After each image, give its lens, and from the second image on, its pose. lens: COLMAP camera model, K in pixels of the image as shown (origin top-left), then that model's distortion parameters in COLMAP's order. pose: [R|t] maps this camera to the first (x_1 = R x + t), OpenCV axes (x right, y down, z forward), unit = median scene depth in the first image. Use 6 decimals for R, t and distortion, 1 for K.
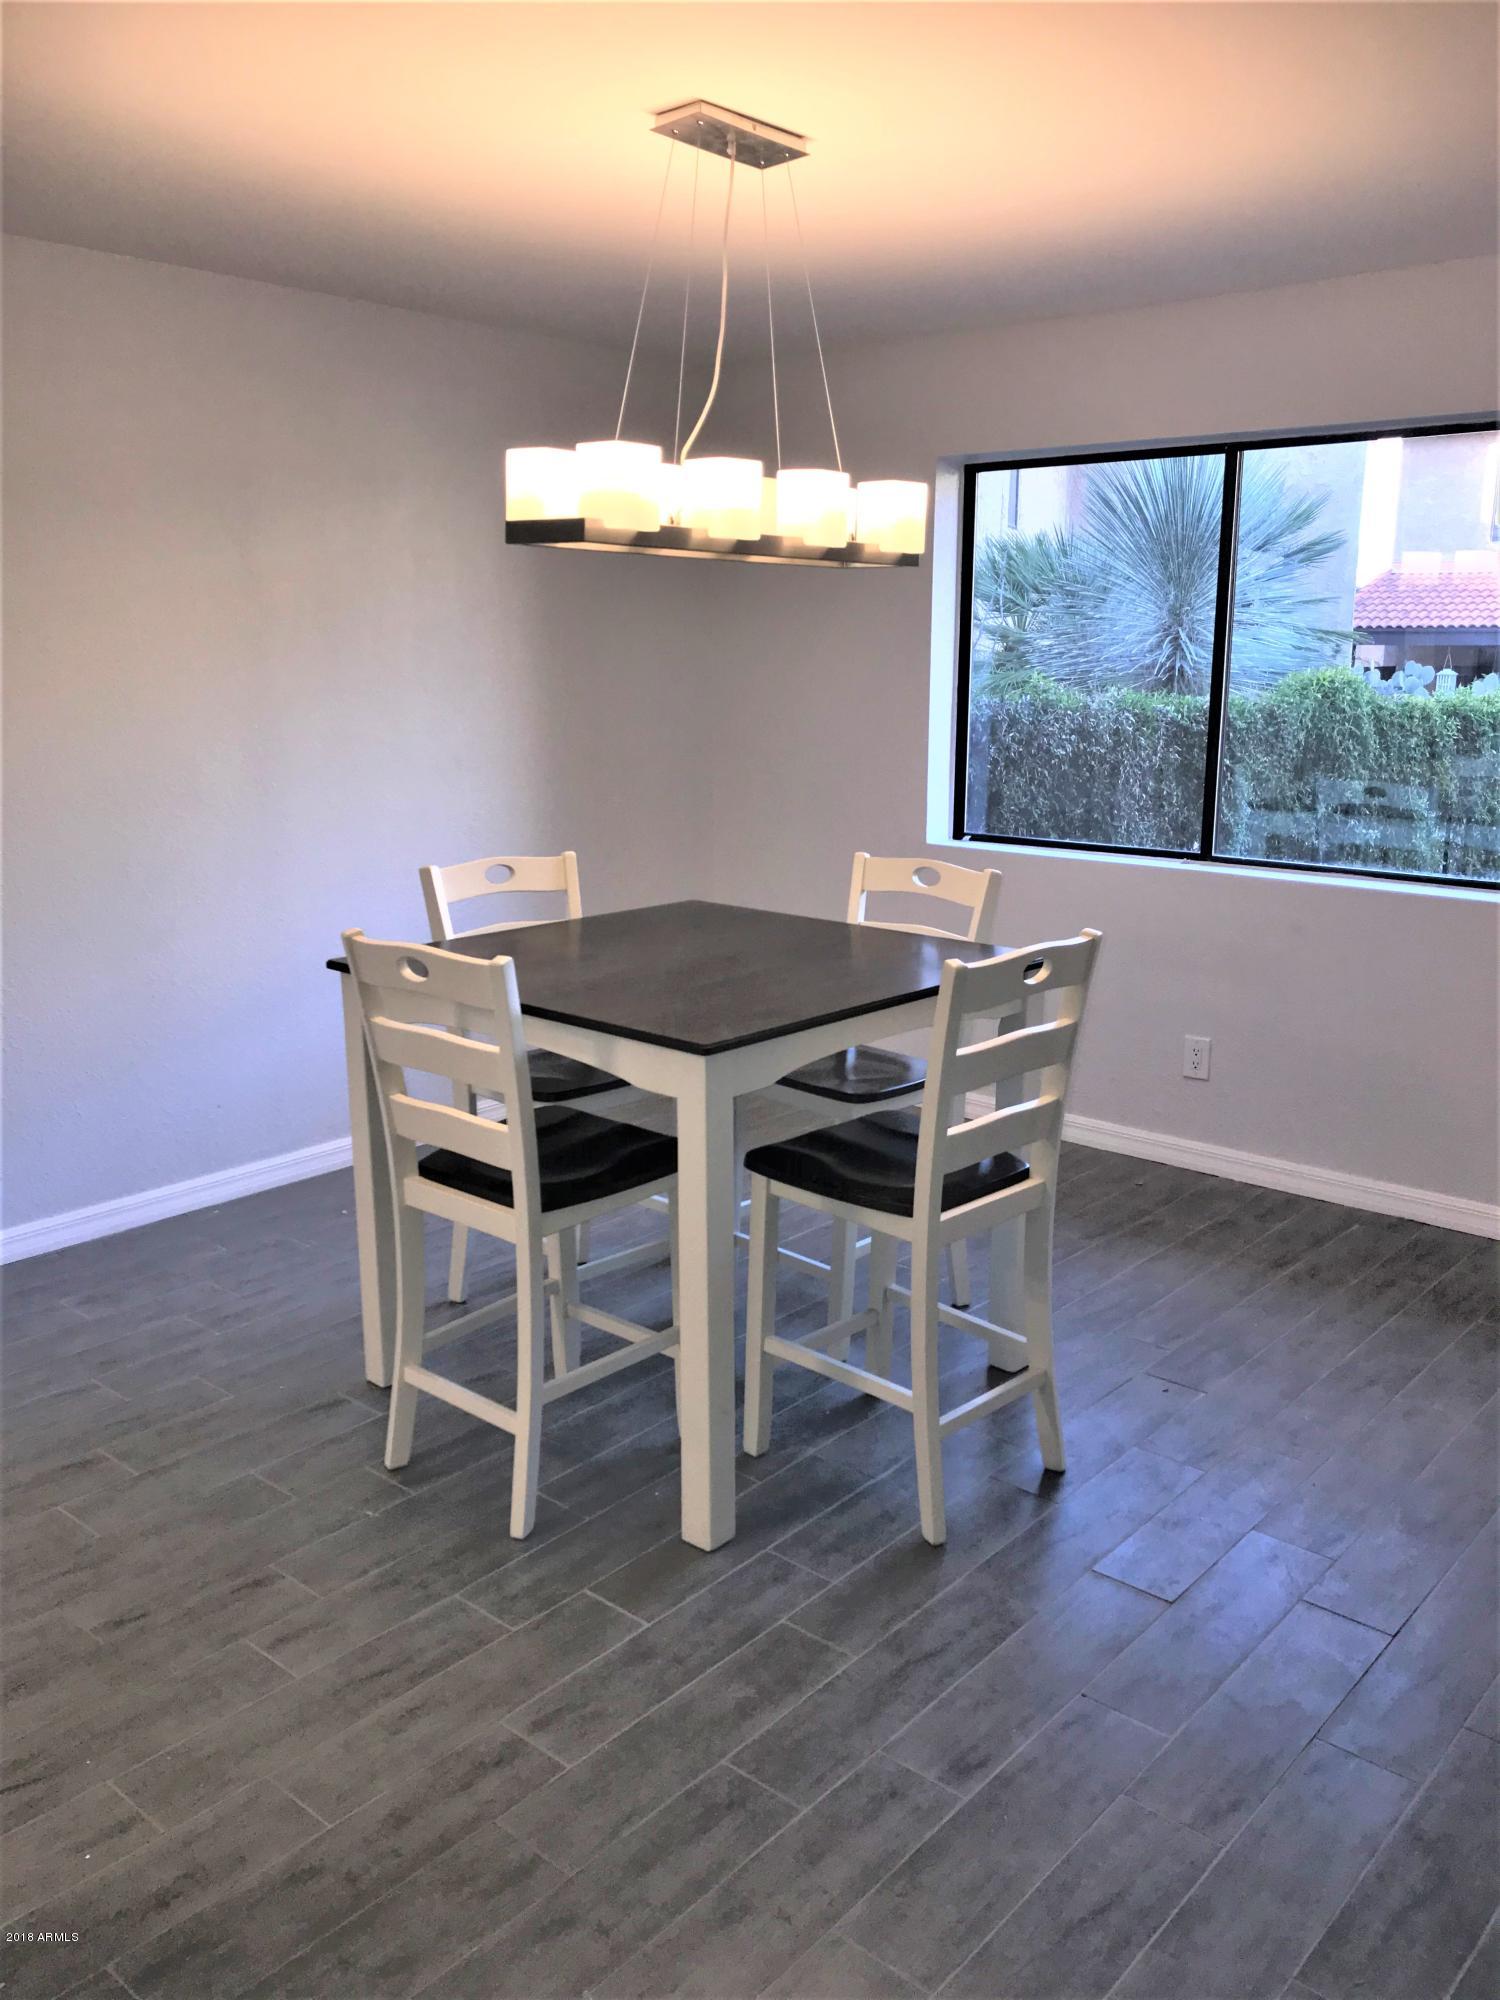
lens RADIAL K [[1624.2, 0, 749.4], [0, 1624.2, 998.0], [0, 0, 1]] dist [0.006809, 0.000567]
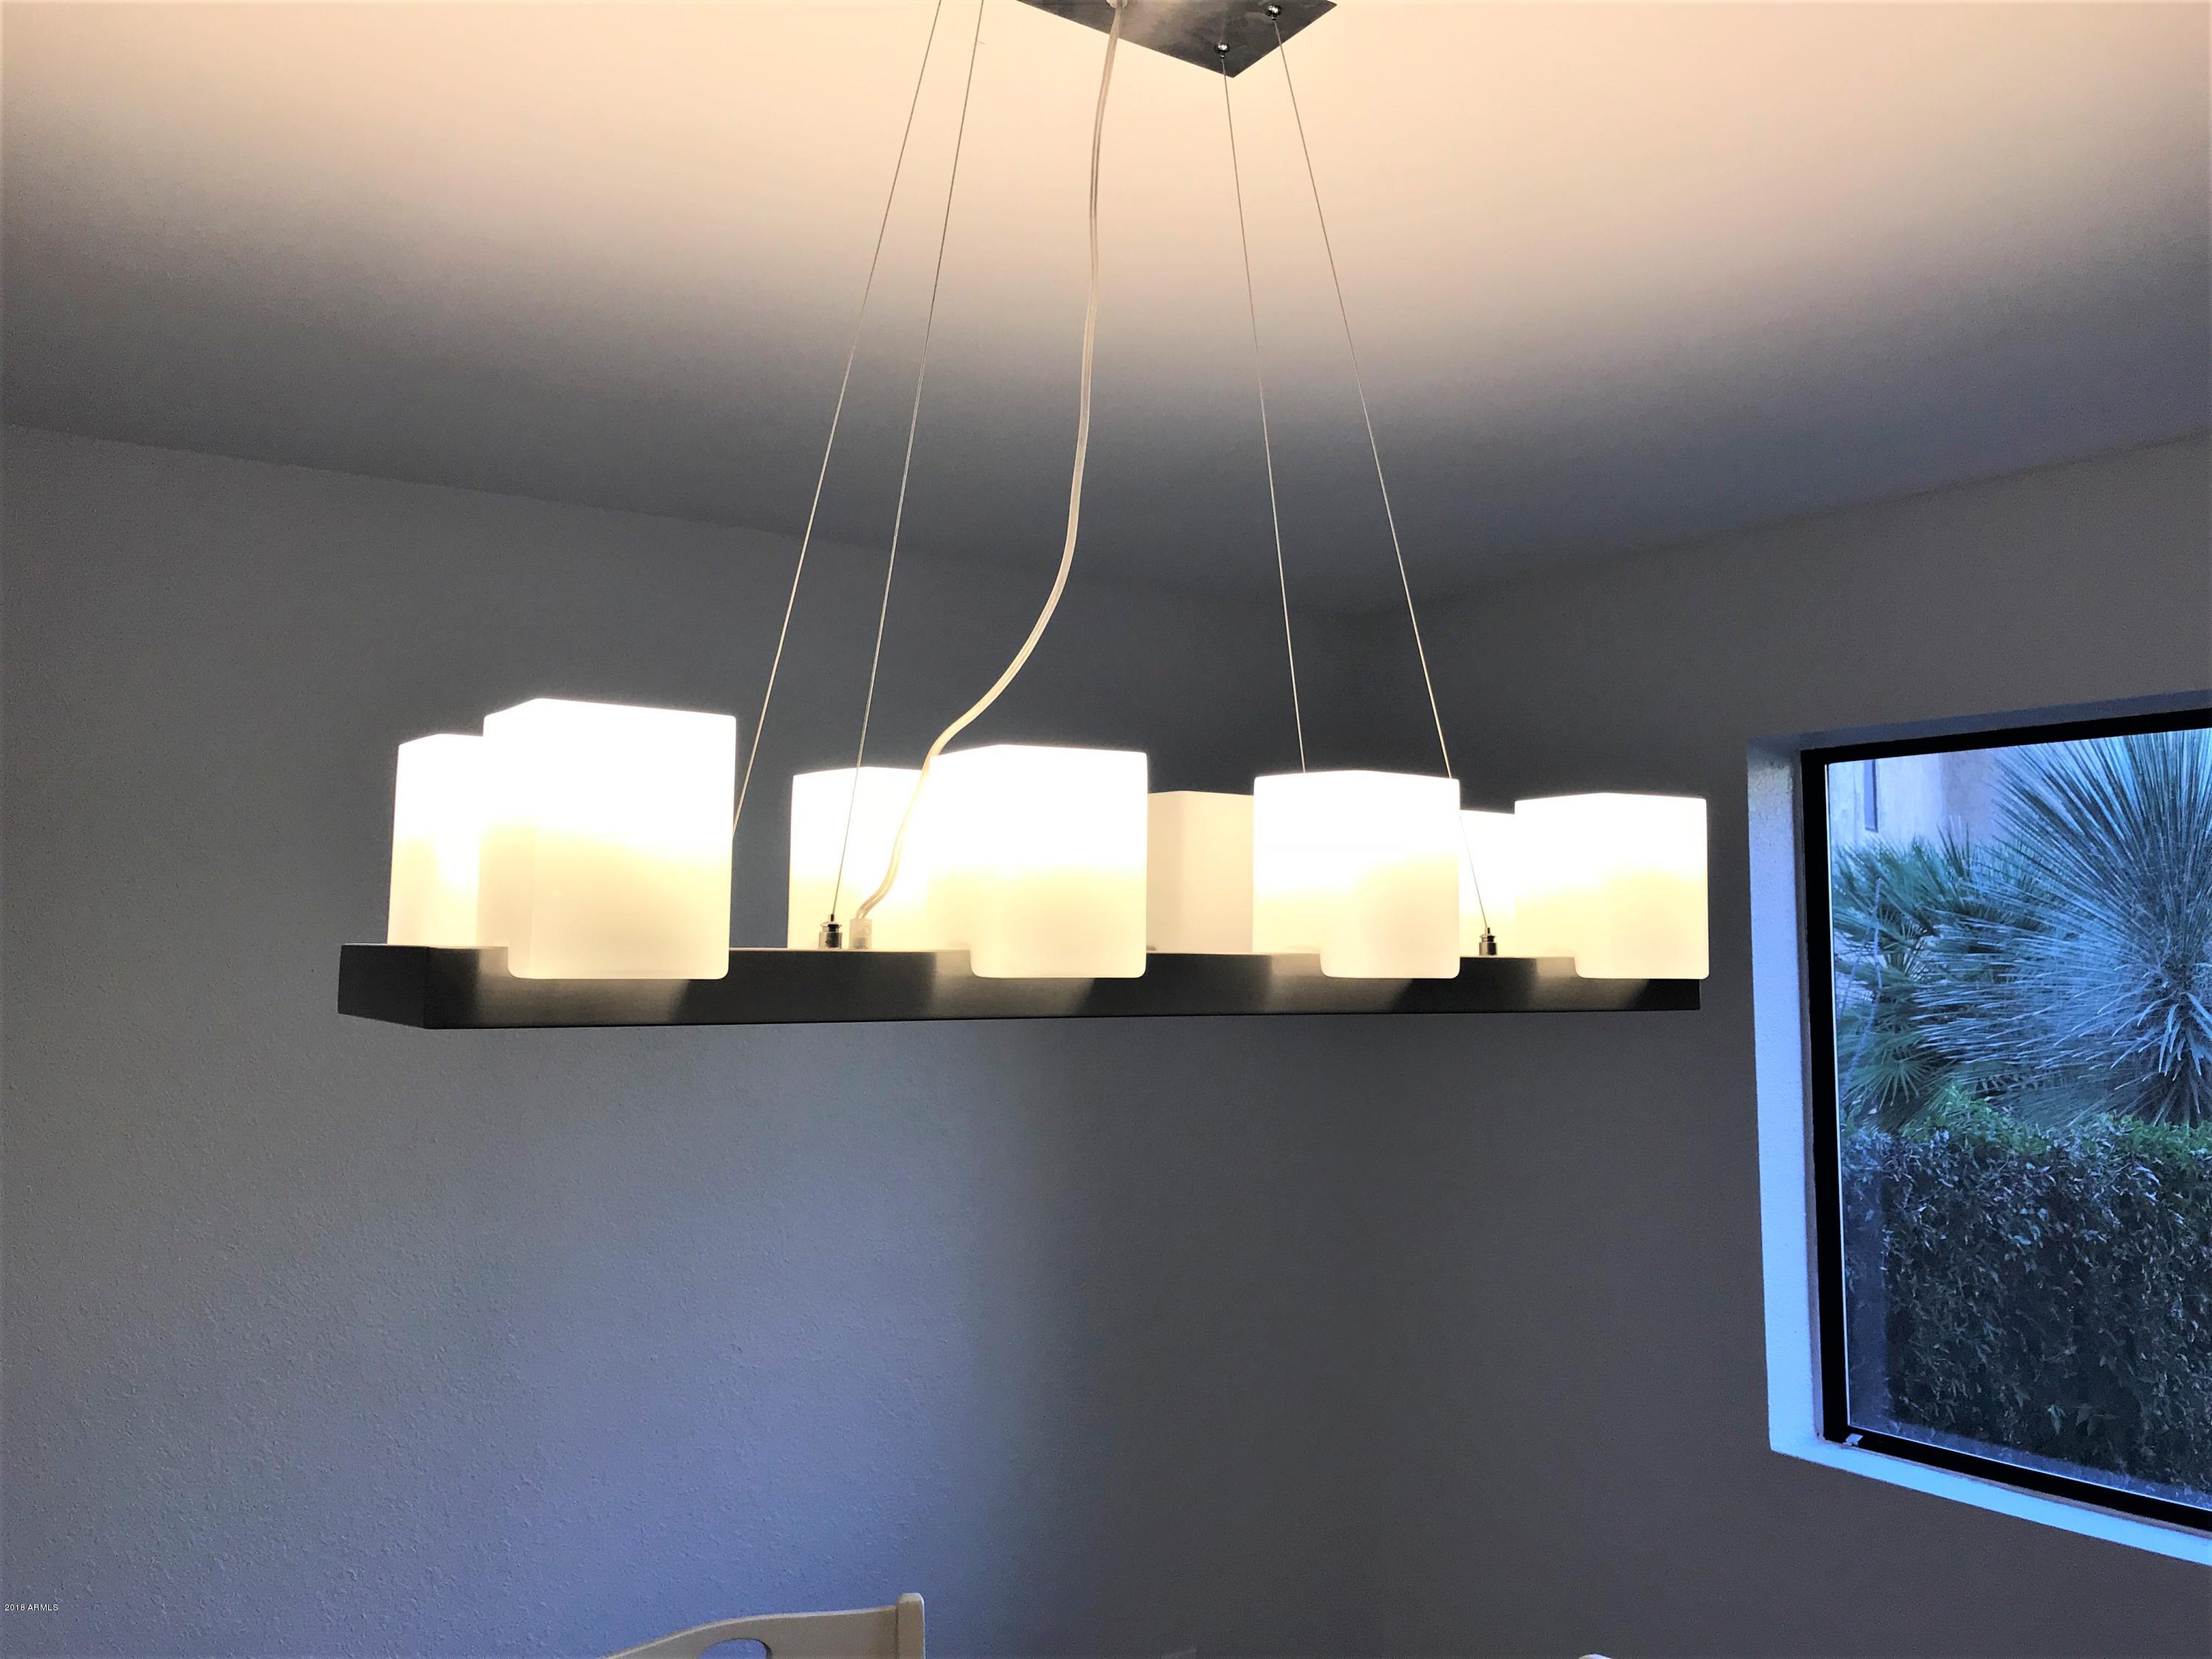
lens RADIAL K [[1796.3, 0, 1109.0], [0, 1796.3, 825.1], [0, 0, 1]] dist [0.006809, 0.000567]
pose [[0.970400, -0.023522, -0.240355, 0.040822], [-0.045530, 0.959579, -0.277731, -0.101445], [0.237173, 0.280453, 0.930105, 0.314036]]
